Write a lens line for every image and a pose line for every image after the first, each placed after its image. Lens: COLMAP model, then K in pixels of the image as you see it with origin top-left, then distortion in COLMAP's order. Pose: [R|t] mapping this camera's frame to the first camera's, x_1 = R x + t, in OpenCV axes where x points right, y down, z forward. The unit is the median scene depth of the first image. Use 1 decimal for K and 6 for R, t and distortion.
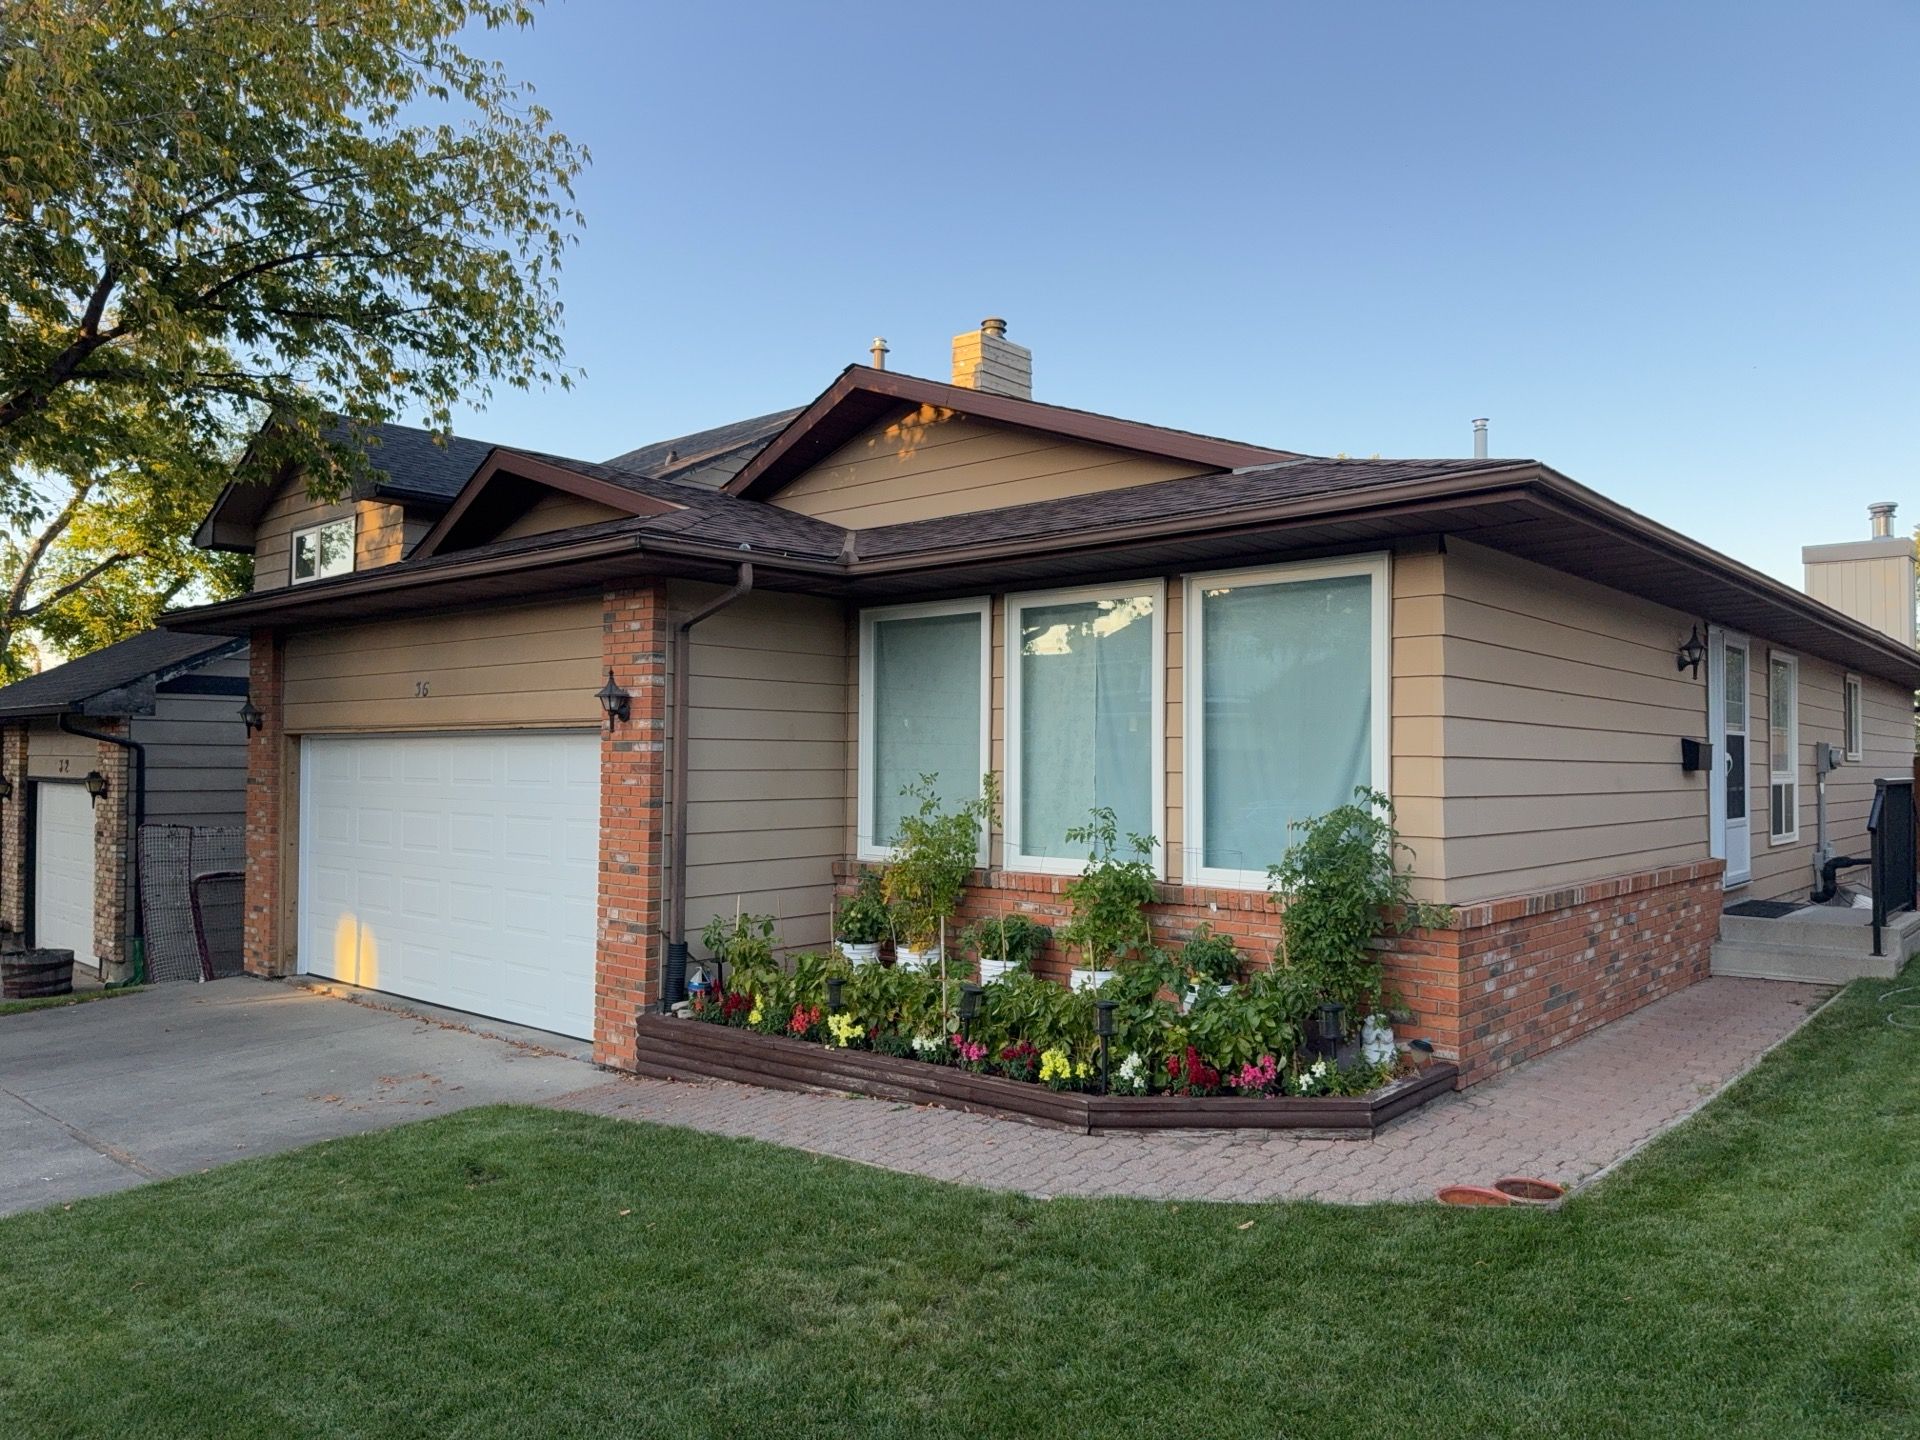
lens RADIAL K [[1338.9, 0, 952.6], [0, 1338.9, 723.7], [0, 0, 1]] dist [0.094875, -0.122098]
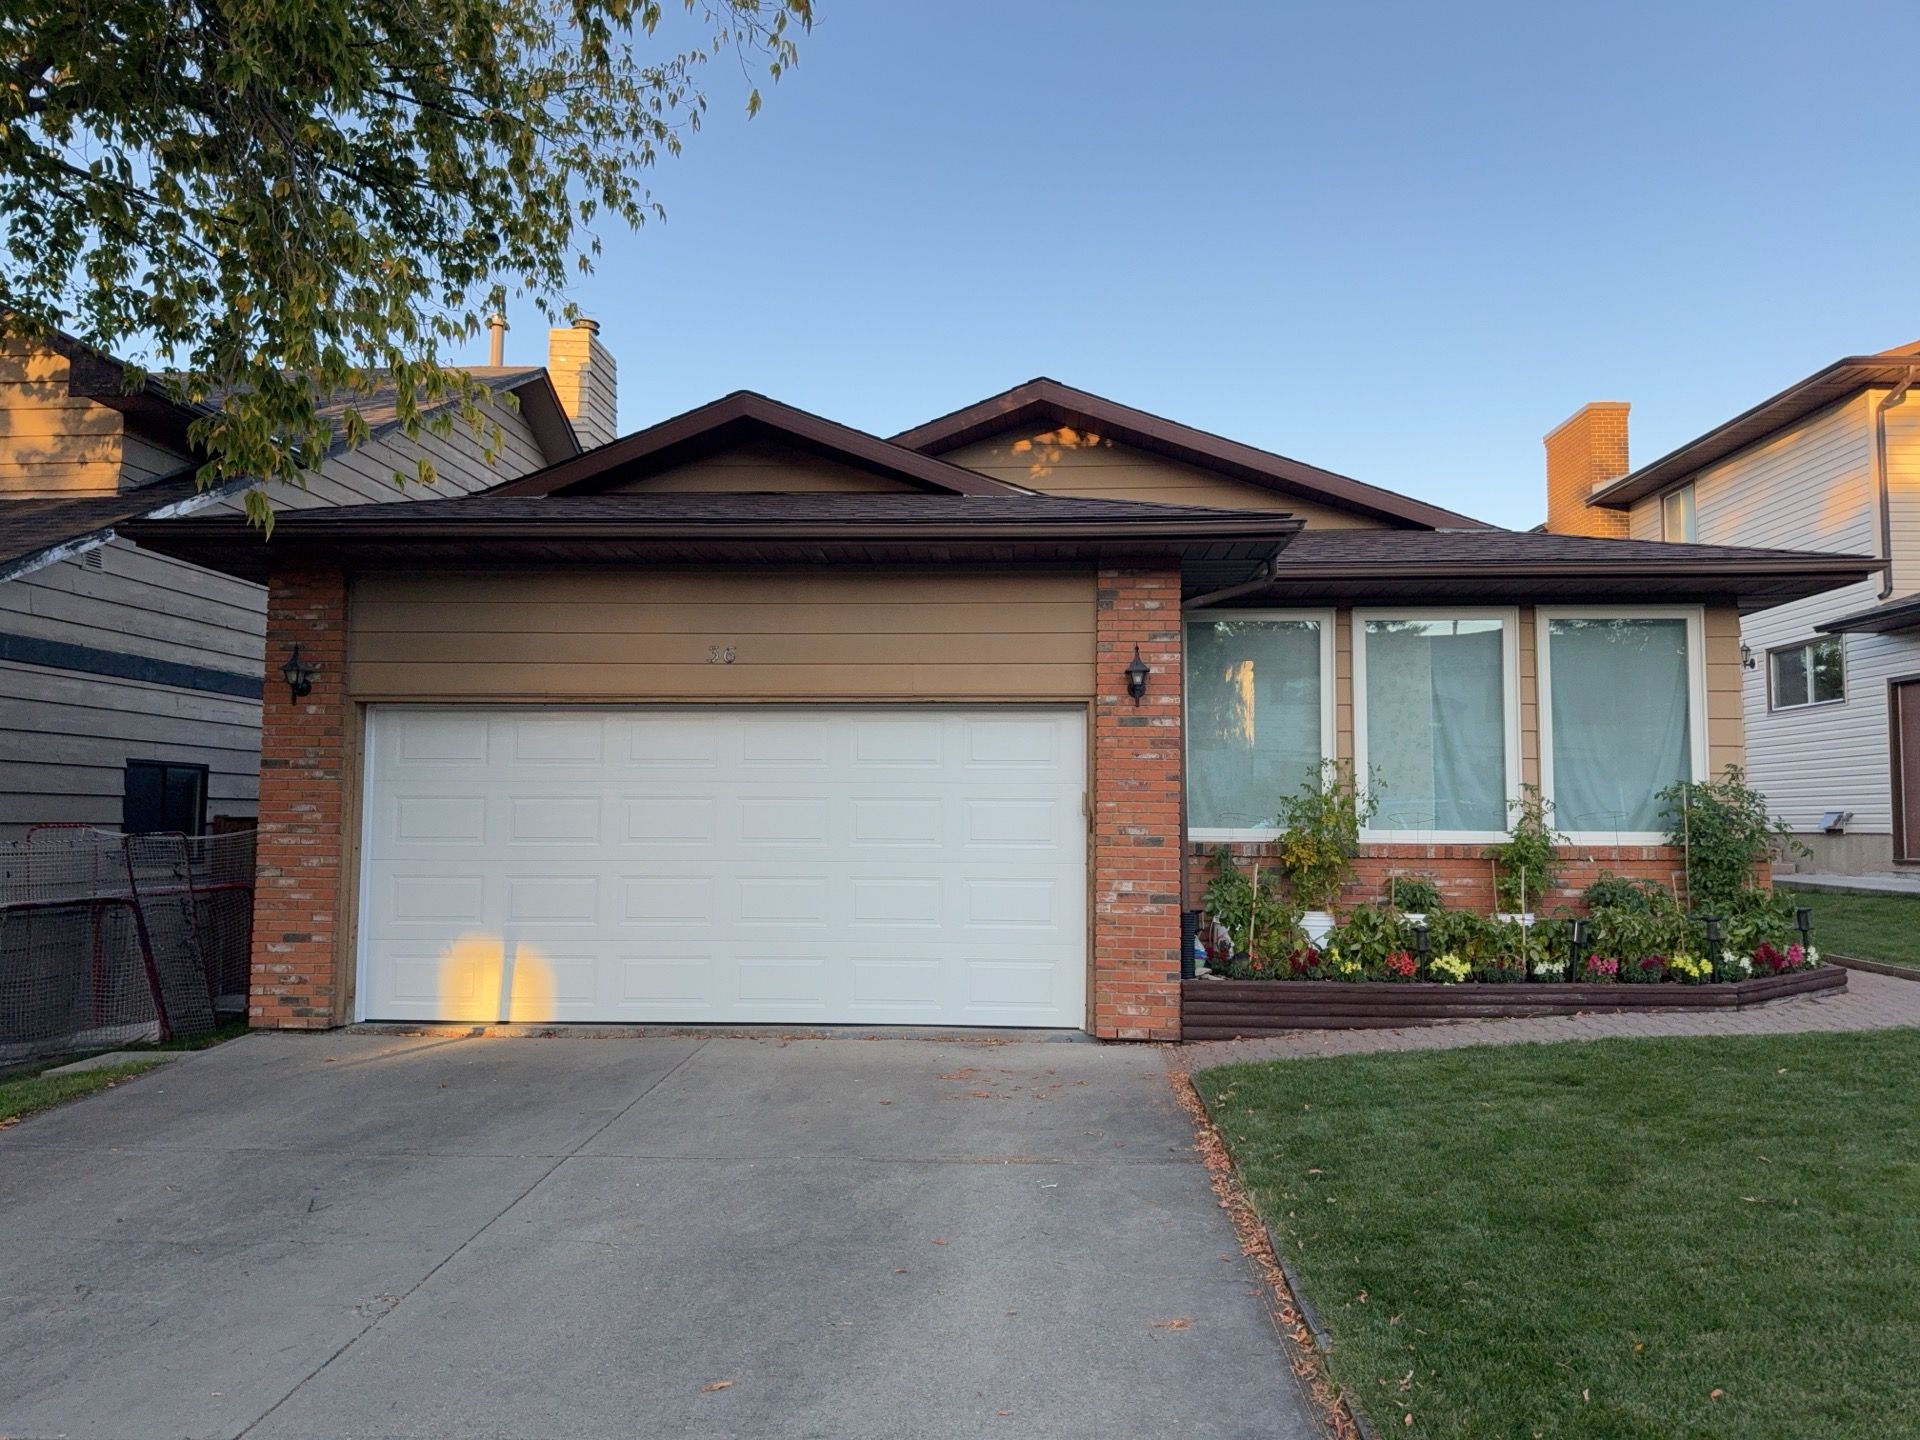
lens RADIAL K [[1338.9, 0, 952.6], [0, 1338.9, 723.7], [0, 0, 1]] dist [0.094875, -0.122098]
pose [[0.789129, 0.046476, 0.612467, -0.954421], [-0.019713, 0.998536, -0.050373, 0.070841], [-0.613911, 0.027677, 0.788890, 0.278144]]
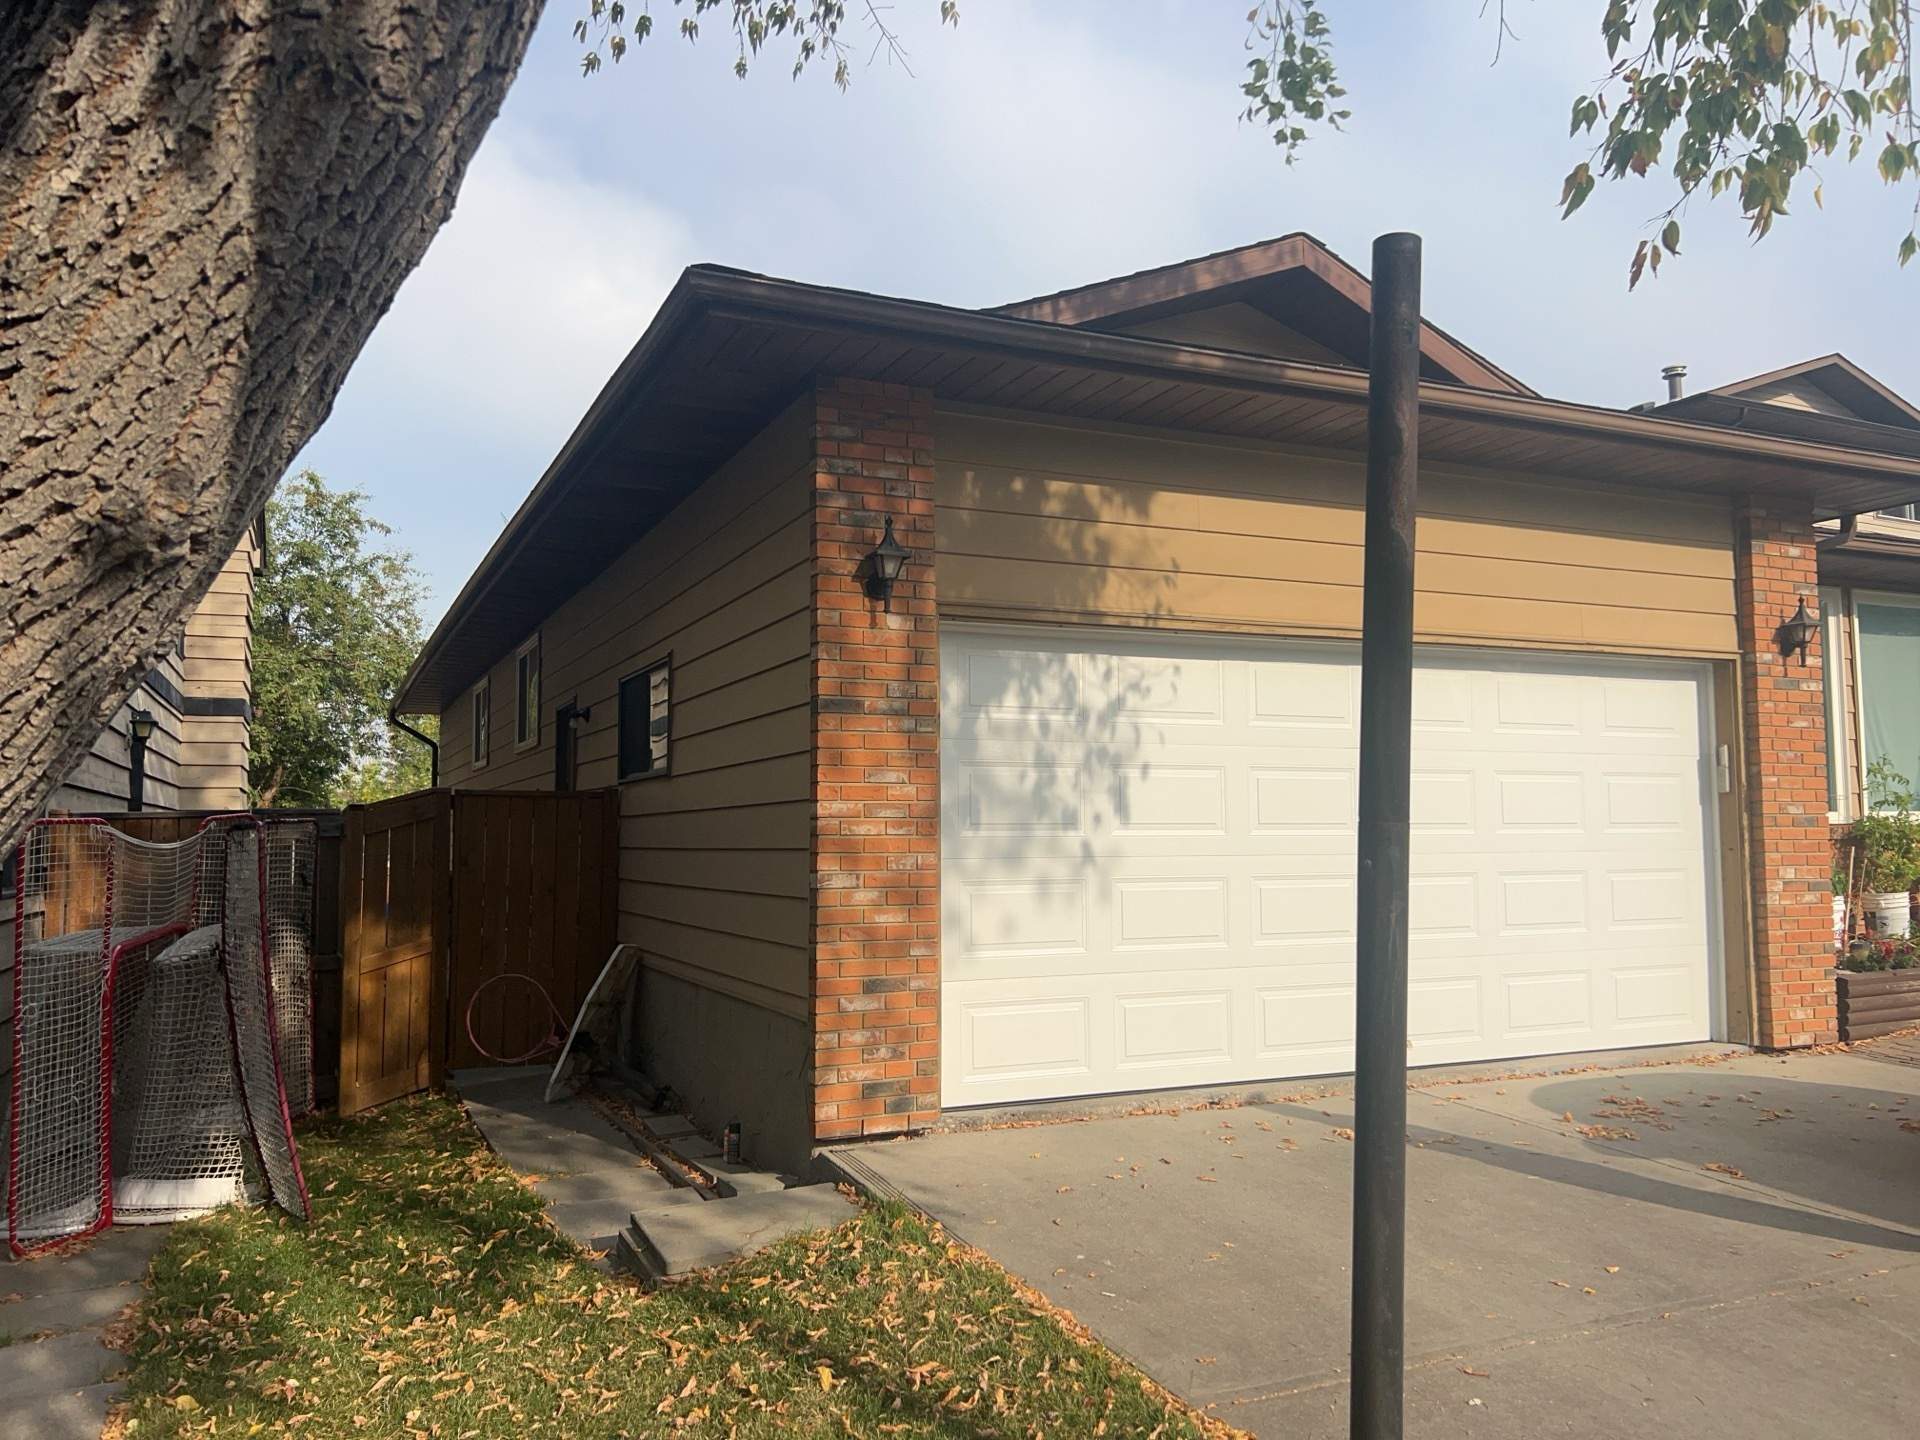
lens RADIAL K [[1448.8, 0, 960.0], [0, 1448.8, 720.0], [0, 0, 1]] dist [0.099868, -0.122607]
pose [[0.403838, 0.063974, 0.912591, -1.326621], [-0.015181, 0.997883, -0.063236, 0.108355], [-0.914705, 0.011683, 0.403954, 1.083405]]
